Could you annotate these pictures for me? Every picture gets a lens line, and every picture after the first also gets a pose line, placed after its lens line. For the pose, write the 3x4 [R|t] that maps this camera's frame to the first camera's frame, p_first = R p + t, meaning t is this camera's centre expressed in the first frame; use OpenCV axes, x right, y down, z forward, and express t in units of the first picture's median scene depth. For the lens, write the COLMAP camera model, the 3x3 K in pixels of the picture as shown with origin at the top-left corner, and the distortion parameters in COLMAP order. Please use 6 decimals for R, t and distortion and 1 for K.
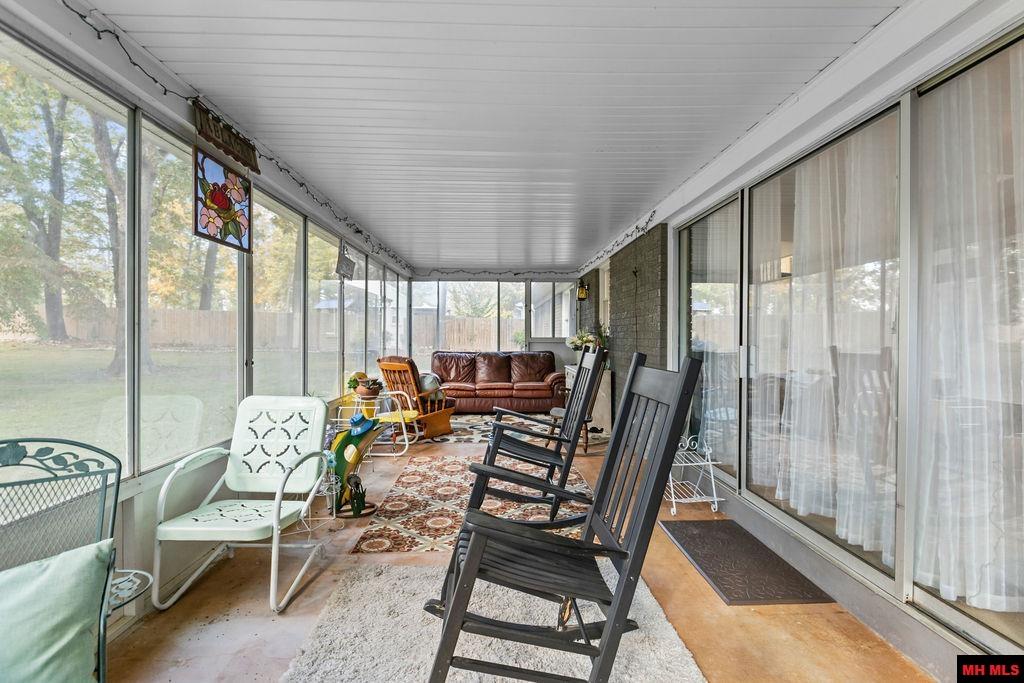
lens RADIAL K [[473.6, 0, 527.1], [0, 473.6, 340.6], [0, 0, 1]] dist [-0.006134, -0.000945]
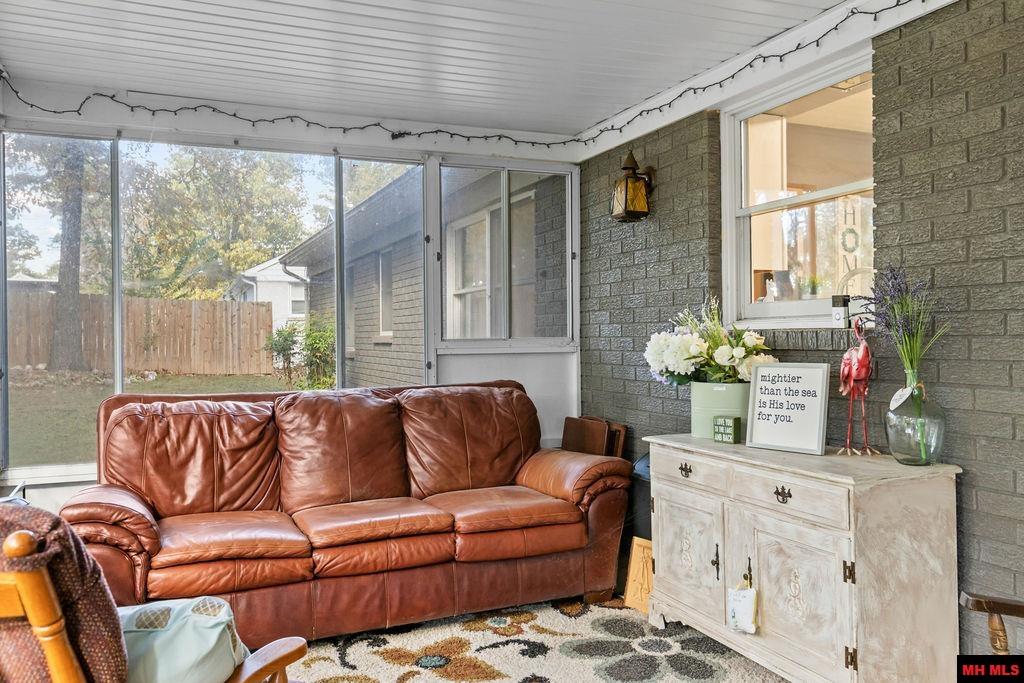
lens RADIAL K [[767.8, 0, 513.7], [0, 767.8, 340.9], [0, 0, 1]] dist [0.006965, 0.000128]
pose [[0.932833, -0.015071, 0.359993, -0.151317], [0.016356, 0.999866, -0.000523, -0.005132], [-0.359937, 0.006376, 0.932955, 0.566688]]
